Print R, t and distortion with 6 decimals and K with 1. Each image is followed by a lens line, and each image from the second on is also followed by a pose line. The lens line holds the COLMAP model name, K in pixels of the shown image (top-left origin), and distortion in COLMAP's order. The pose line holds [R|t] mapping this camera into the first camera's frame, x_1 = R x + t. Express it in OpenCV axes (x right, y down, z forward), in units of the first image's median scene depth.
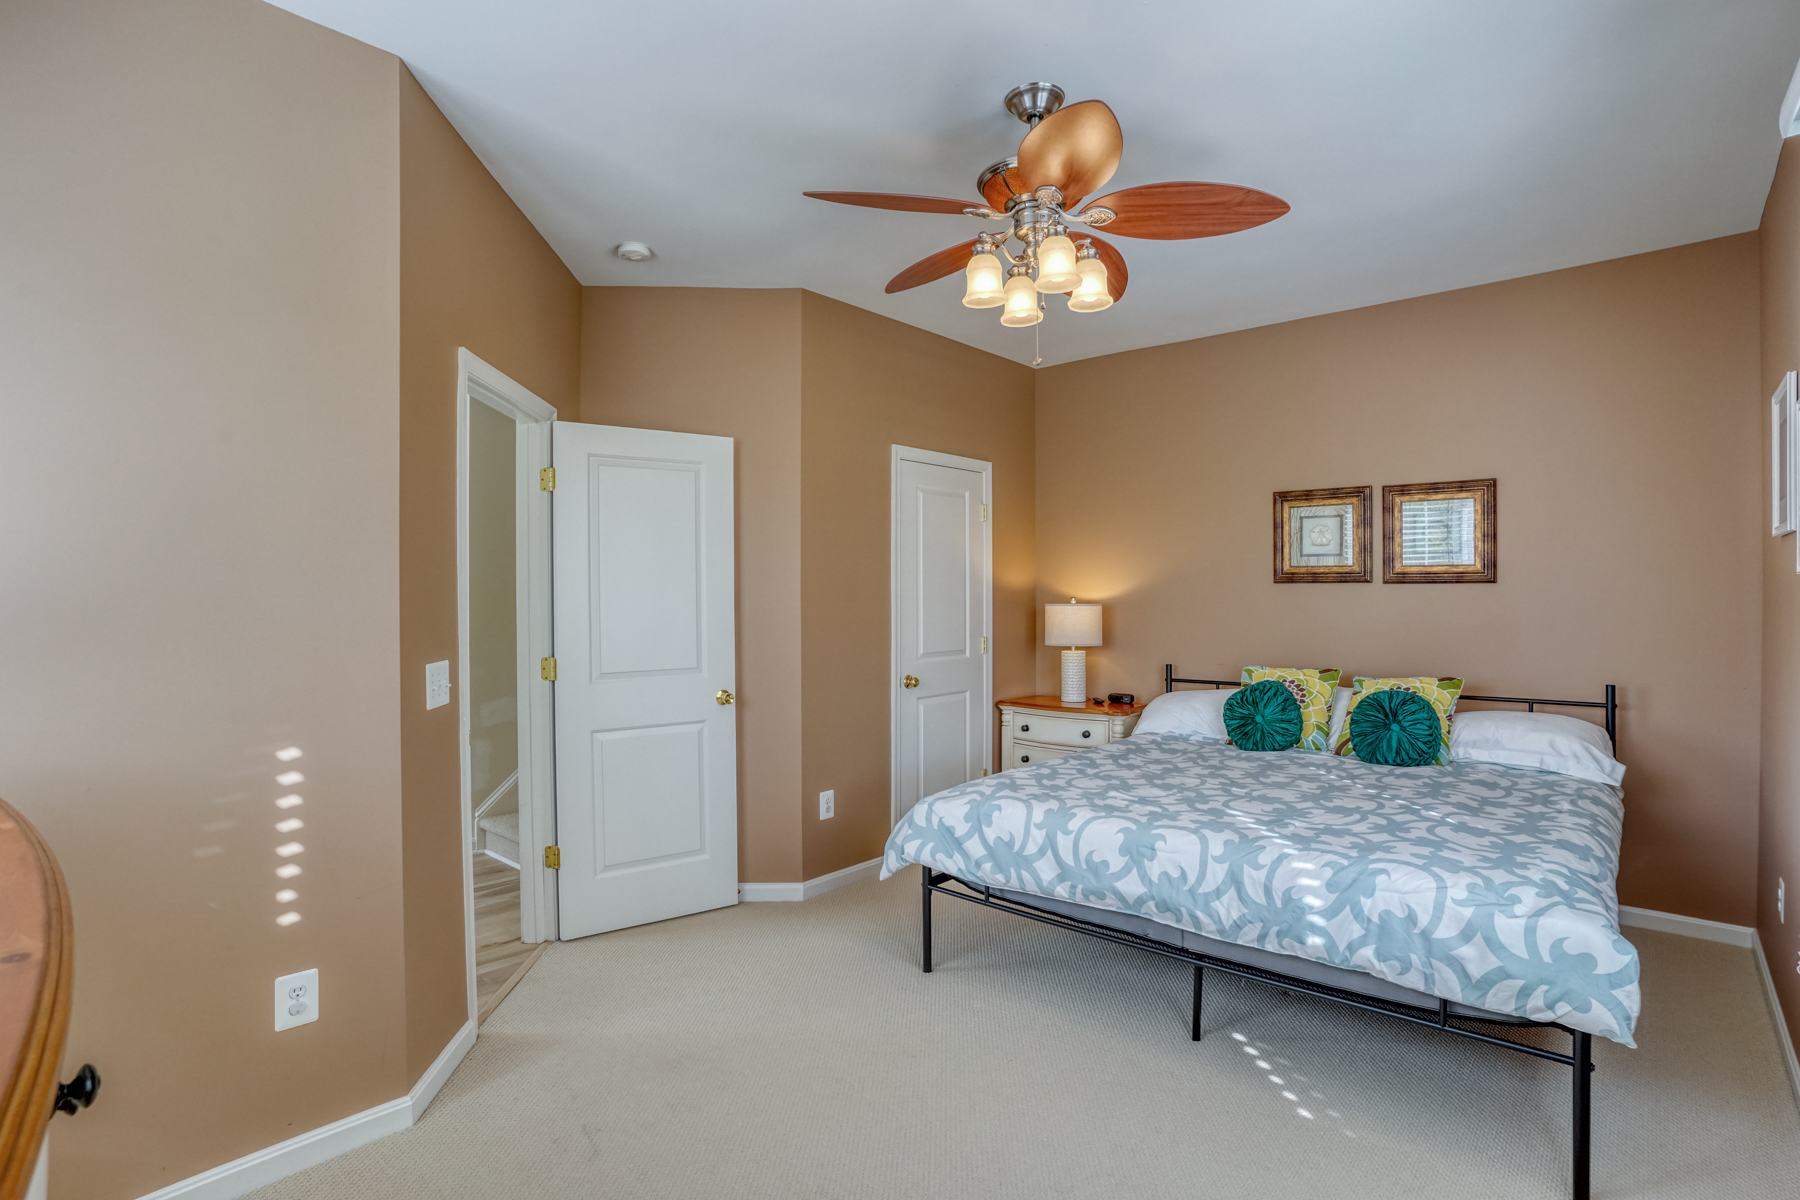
lens RADIAL K [[943.1, 0, 879.9], [0, 943.1, 598.9], [0, 0, 1]] dist [-0.072250, 0.025851]
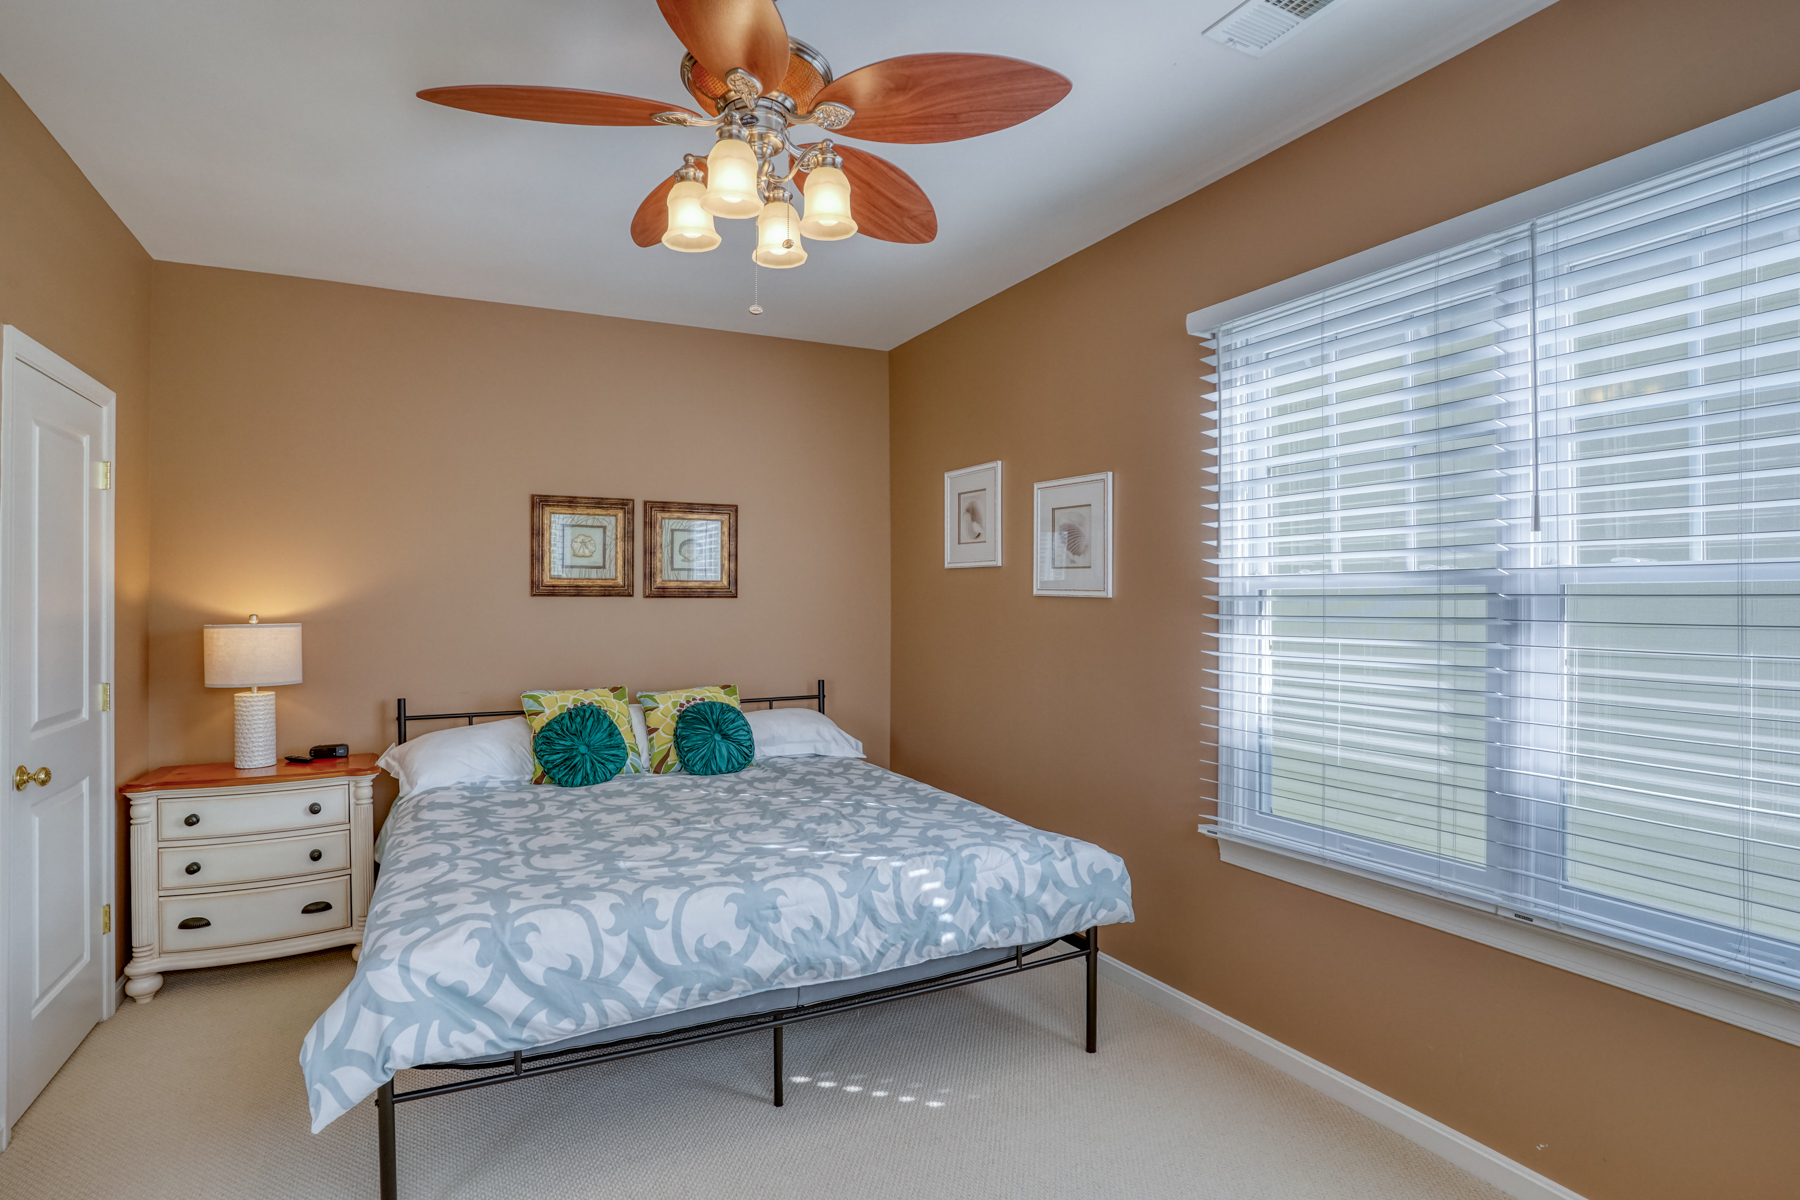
lens RADIAL K [[943.1, 0, 879.9], [0, 943.1, 598.9], [0, 0, 1]] dist [-0.072250, 0.025851]
pose [[0.319102, 0.001313, 0.947720, -0.430154], [0.004934, 0.999983, -0.003047, -0.013530], [-0.947708, 0.005648, 0.319090, 0.541119]]
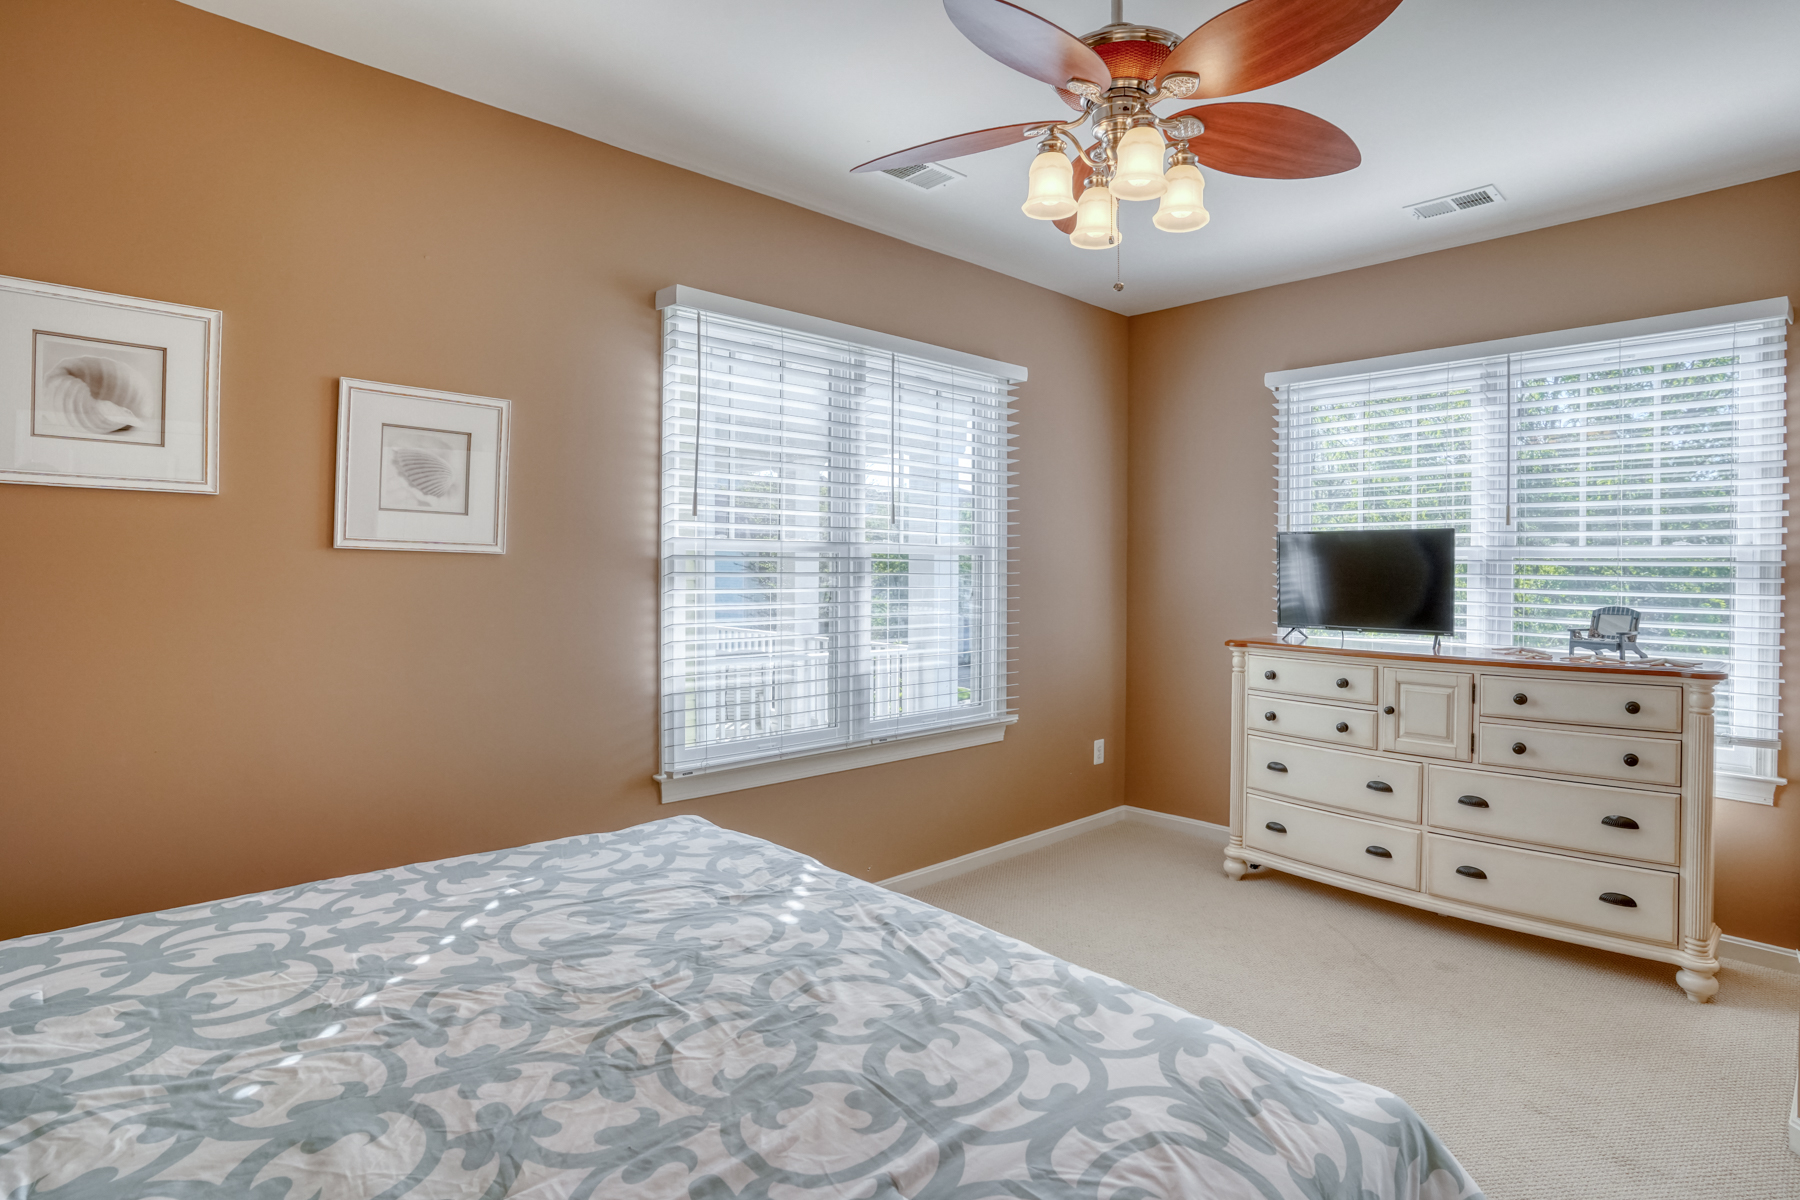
lens RADIAL K [[943.1, 0, 879.9], [0, 943.1, 598.9], [0, 0, 1]] dist [-0.072250, 0.025851]
pose [[-0.999677, -0.007823, 0.024168, 0.282350], [-0.006881, 0.999221, 0.038854, -0.011087], [-0.024453, 0.038676, -0.998953, 1.476513]]
